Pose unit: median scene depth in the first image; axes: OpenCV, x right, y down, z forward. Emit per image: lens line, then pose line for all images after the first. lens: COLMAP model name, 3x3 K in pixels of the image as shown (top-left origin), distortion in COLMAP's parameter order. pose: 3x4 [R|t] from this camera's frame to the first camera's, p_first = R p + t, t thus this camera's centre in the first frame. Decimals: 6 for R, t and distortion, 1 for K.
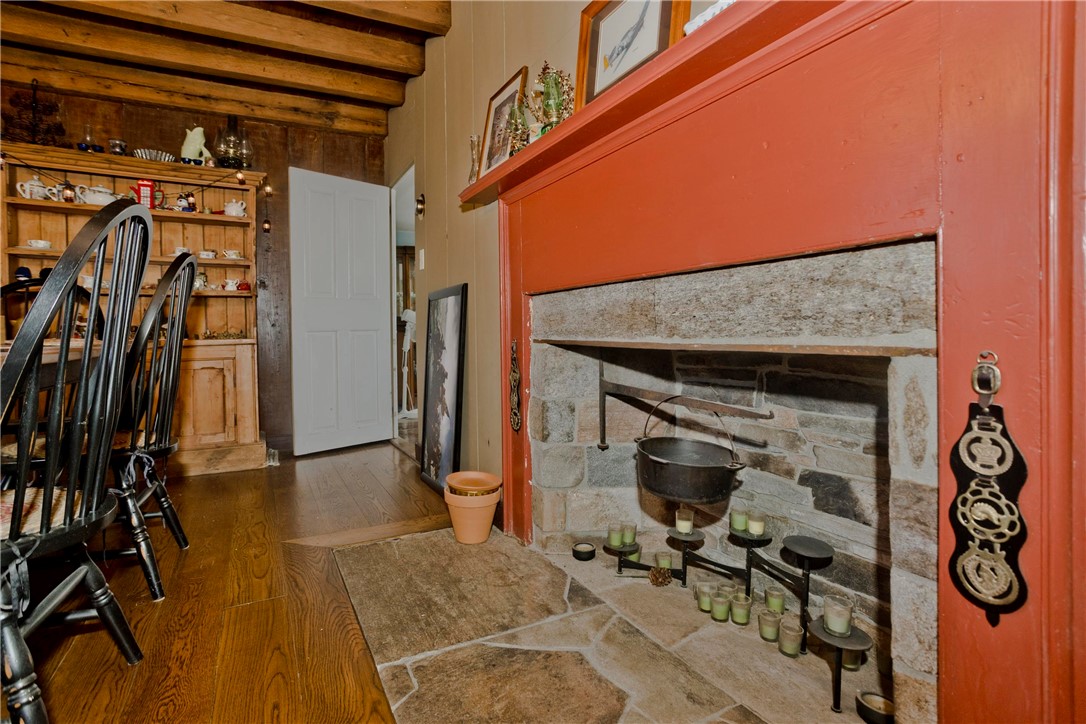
lens RADIAL K [[531.2, 0, 538.5], [0, 531.2, 349.2], [0, 0, 1]] dist [-0.057742, 0.035408]
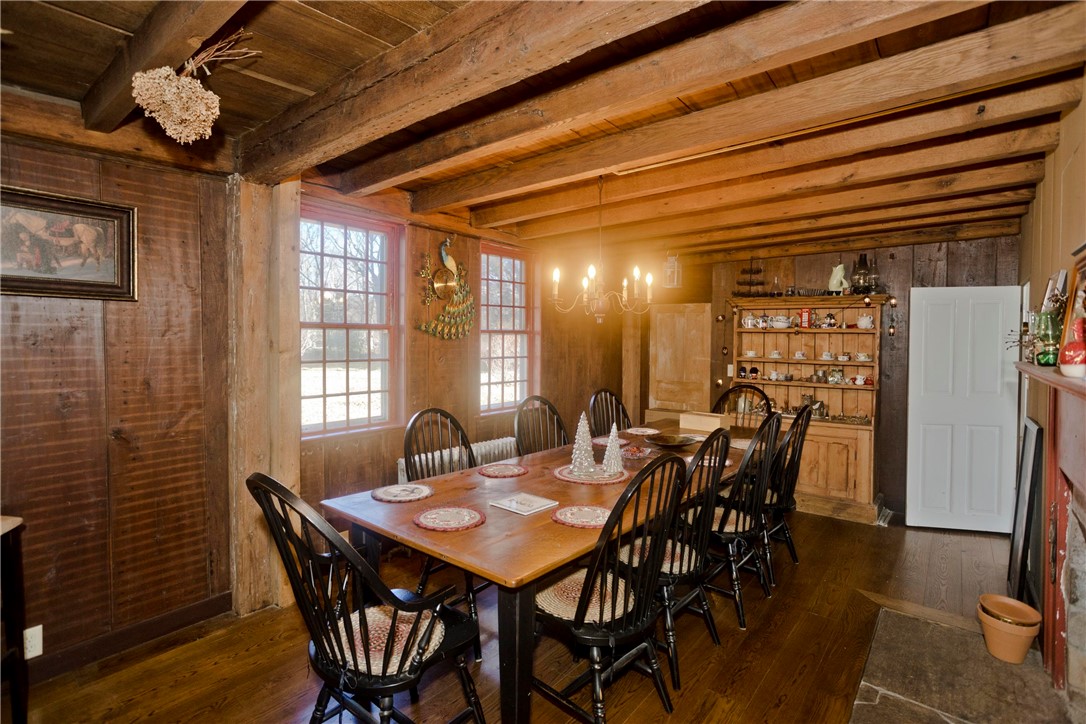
lens RADIAL K [[531.2, 0, 538.5], [0, 531.2, 349.2], [0, 0, 1]] dist [-0.057742, 0.035408]
pose [[0.383988, 0.022242, -0.923070, 0.348065], [-0.029960, 0.999484, 0.011621, -0.205283], [0.922852, 0.023193, 0.384456, -0.291109]]
